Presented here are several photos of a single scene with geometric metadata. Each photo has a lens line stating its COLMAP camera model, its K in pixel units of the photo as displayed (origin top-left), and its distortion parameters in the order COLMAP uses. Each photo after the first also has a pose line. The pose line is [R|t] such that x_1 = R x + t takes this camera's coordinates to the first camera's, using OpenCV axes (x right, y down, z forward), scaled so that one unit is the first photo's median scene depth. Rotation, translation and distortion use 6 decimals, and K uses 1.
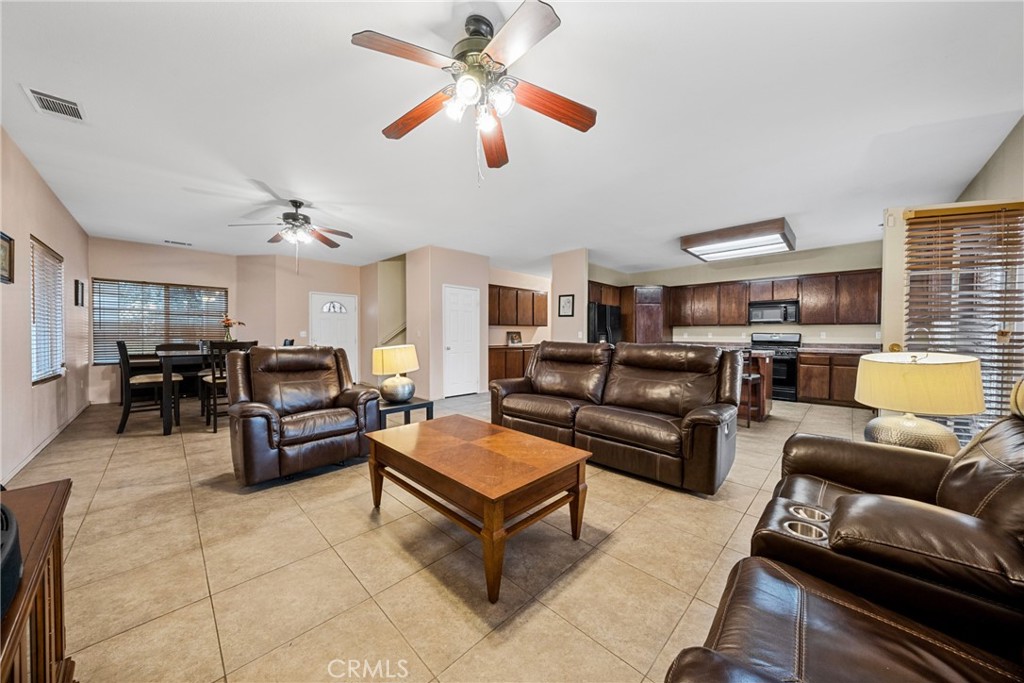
lens RADIAL K [[341.0, 0, 517.0], [0, 341.0, 339.3], [0, 0, 1]] dist [-0.003490, 0.000549]
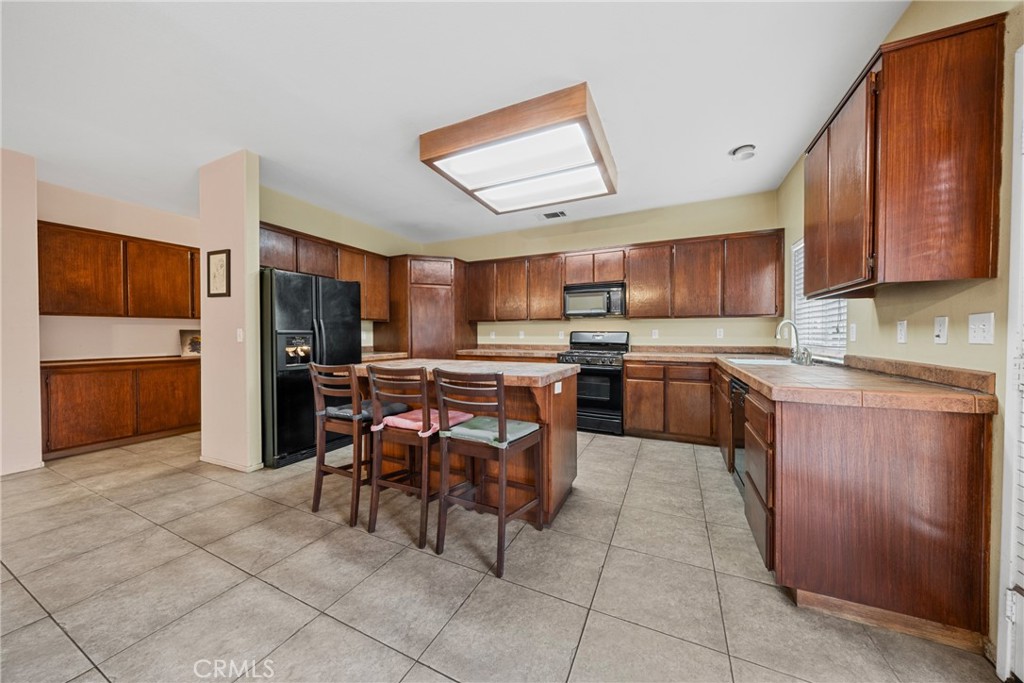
lens RADIAL K [[341.0, 0, 506.1], [0, 341.0, 339.6], [0, 0, 1]] dist [-0.003490, 0.000549]
pose [[0.948868, -0.007229, 0.315591, 0.383225], [0.008114, 0.999966, -0.001488, -0.002512], [-0.315570, 0.003973, 0.948894, 0.427031]]
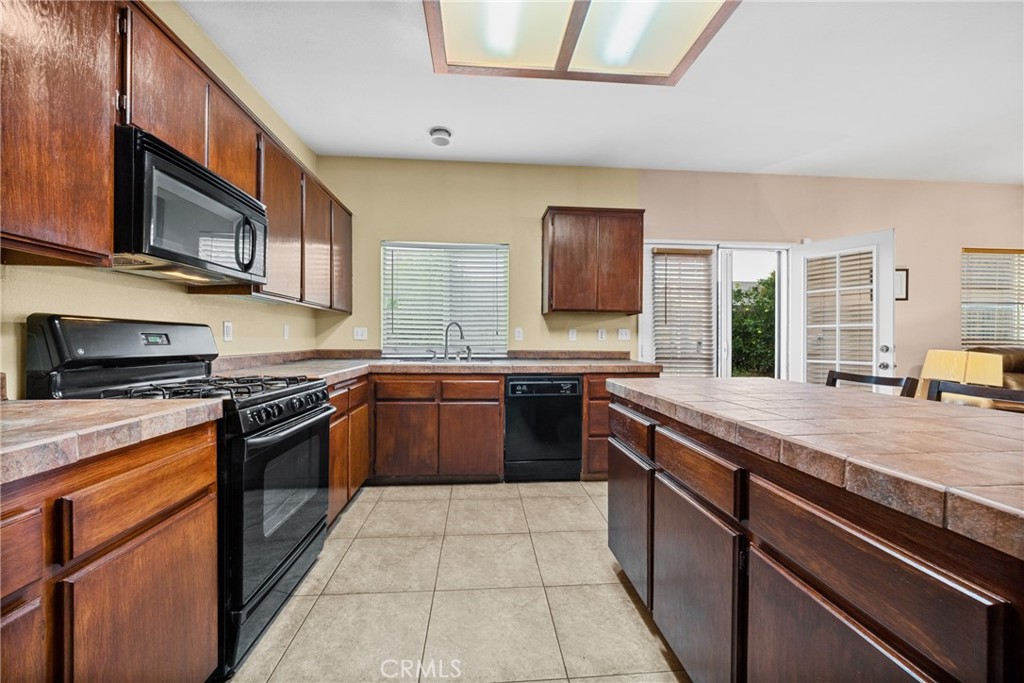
lens RADIAL K [[395.8, 0, 514.9], [0, 395.8, 337.1], [0, 0, 1]] dist [-0.001476, -0.000230]
pose [[-0.759244, -0.005624, 0.650782, 0.464126], [0.002721, 0.999926, 0.011817, -0.014578], [-0.650801, 0.010743, -0.759172, 1.319712]]
